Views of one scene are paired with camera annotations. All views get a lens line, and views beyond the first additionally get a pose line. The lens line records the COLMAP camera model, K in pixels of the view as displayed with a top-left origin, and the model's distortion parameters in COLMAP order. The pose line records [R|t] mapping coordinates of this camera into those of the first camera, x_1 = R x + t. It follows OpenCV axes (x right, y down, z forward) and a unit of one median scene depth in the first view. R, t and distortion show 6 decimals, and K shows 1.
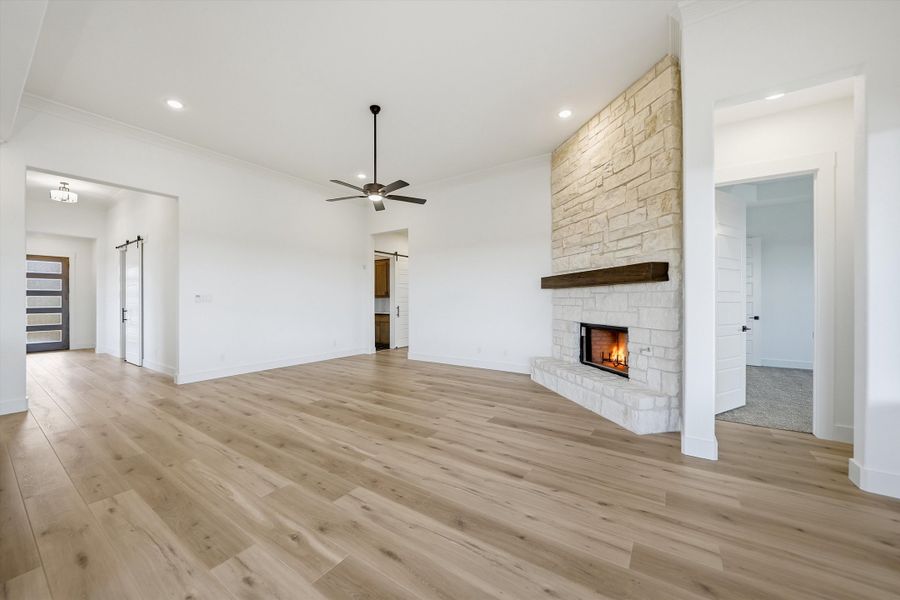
lens RADIAL K [[340.6, 0, 445.8], [0, 340.6, 299.0], [0, 0, 1]] dist [-0.016853, 0.002370]
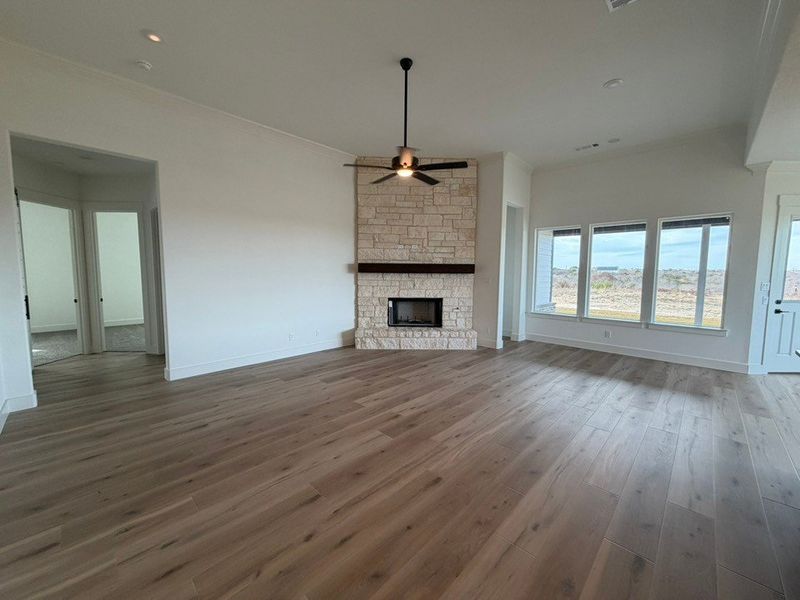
lens RADIAL K [[317.7, 0, 397.3], [0, 317.7, 298.6], [0, 0, 1]] dist [-0.000023, 0.000258]
pose [[0.168509, -0.079432, 0.982494, -1.135742], [-0.015986, 0.996396, 0.083298, -0.048968], [-0.985570, -0.029743, 0.166632, 0.963389]]
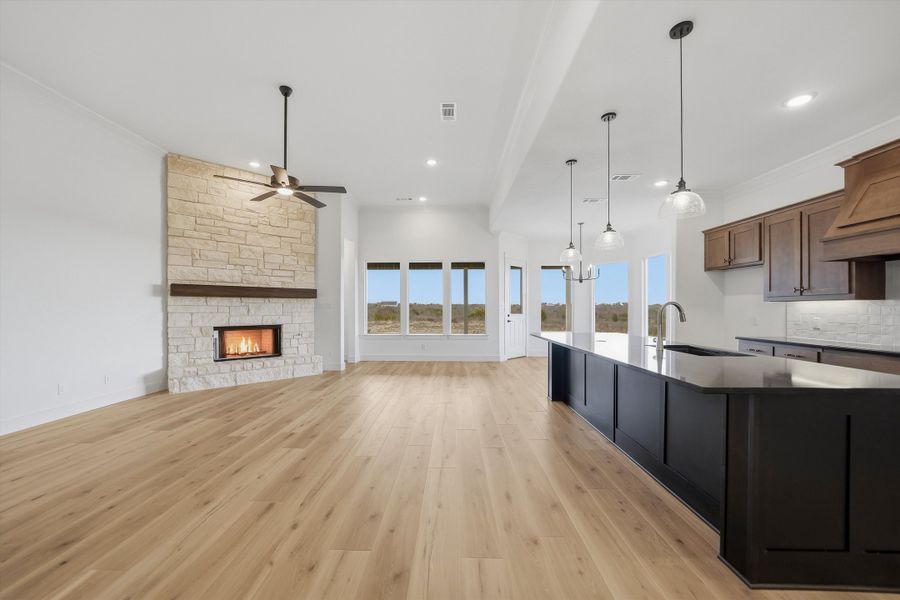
lens RADIAL K [[340.6, 0, 441.8], [0, 340.6, 308.0], [0, 0, 1]] dist [-0.016853, 0.002370]
pose [[-0.538728, 0.002206, 0.842477, -1.281266], [-0.003636, 0.999981, -0.004943, 0.008952], [-0.842472, -0.005727, -0.538710, 1.243823]]
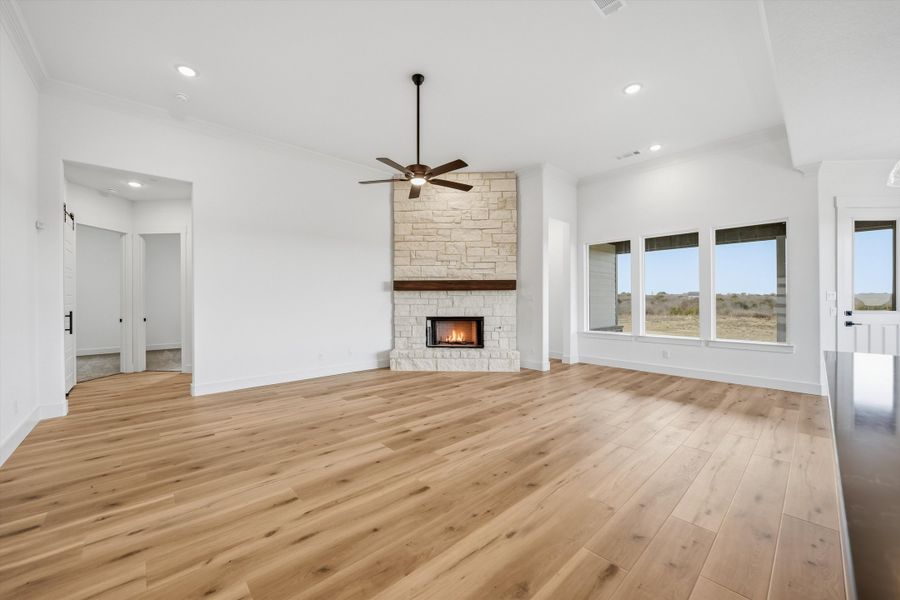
lens RADIAL K [[340.6, 0, 441.2], [0, 340.6, 301.6], [0, 0, 1]] dist [-0.016853, 0.002370]
pose [[0.238192, -0.002215, 0.971216, -1.136919], [-0.004178, 0.999986, 0.003305, 0.005362], [-0.971209, -0.004845, 0.238180, 0.810347]]
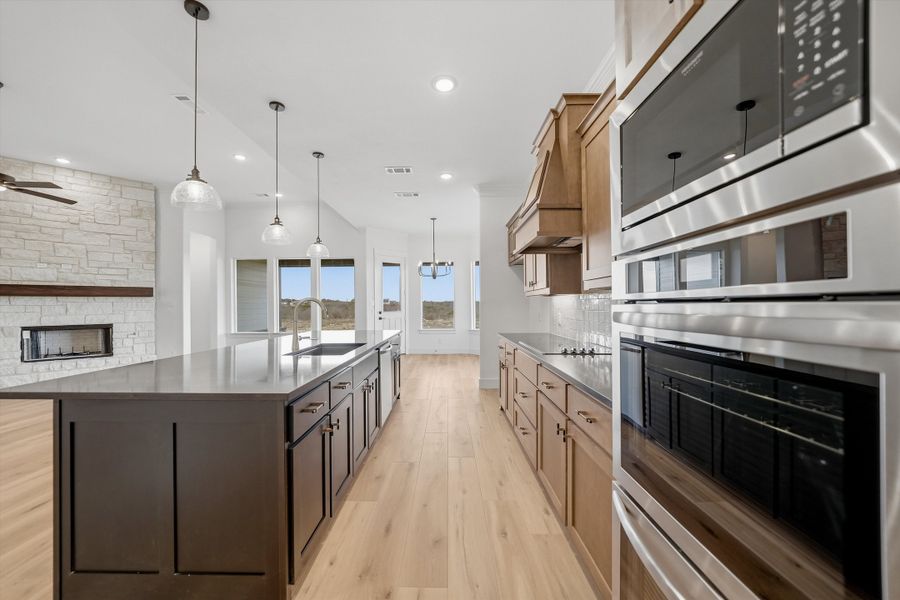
lens RADIAL K [[340.6, 0, 441.7], [0, 340.6, 303.6], [0, 0, 1]] dist [-0.016853, 0.002370]
pose [[-0.547387, 0.009989, 0.836820, -1.678260], [0.003946, 0.999948, -0.009355, 0.008753], [-0.836870, -0.001819, -0.547398, 0.564554]]
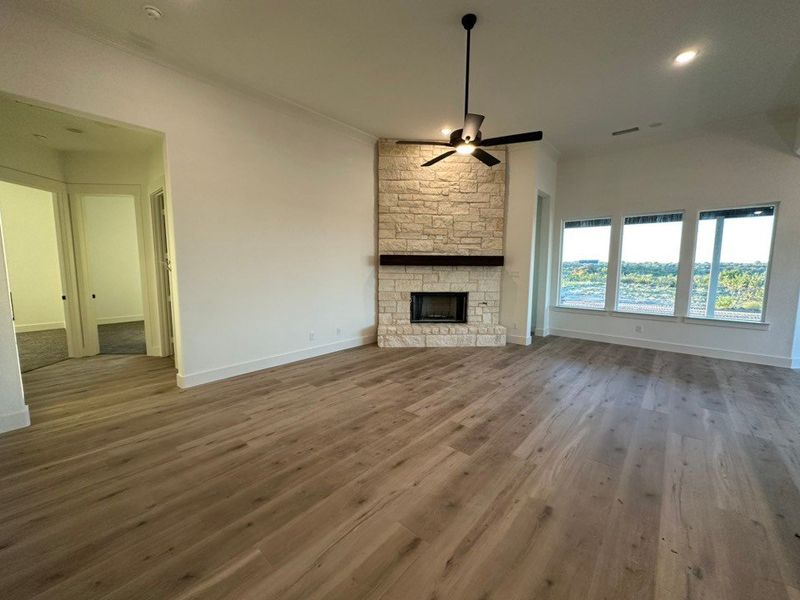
lens RADIAL K [[317.7, 0, 398.7], [0, 317.7, 299.8], [0, 0, 1]] dist [-0.000023, 0.000258]
pose [[0.121086, -0.105547, 0.987015, -1.054232], [-0.015254, 0.994016, 0.108167, -0.042986], [-0.992525, -0.028154, 0.118752, 1.160135]]
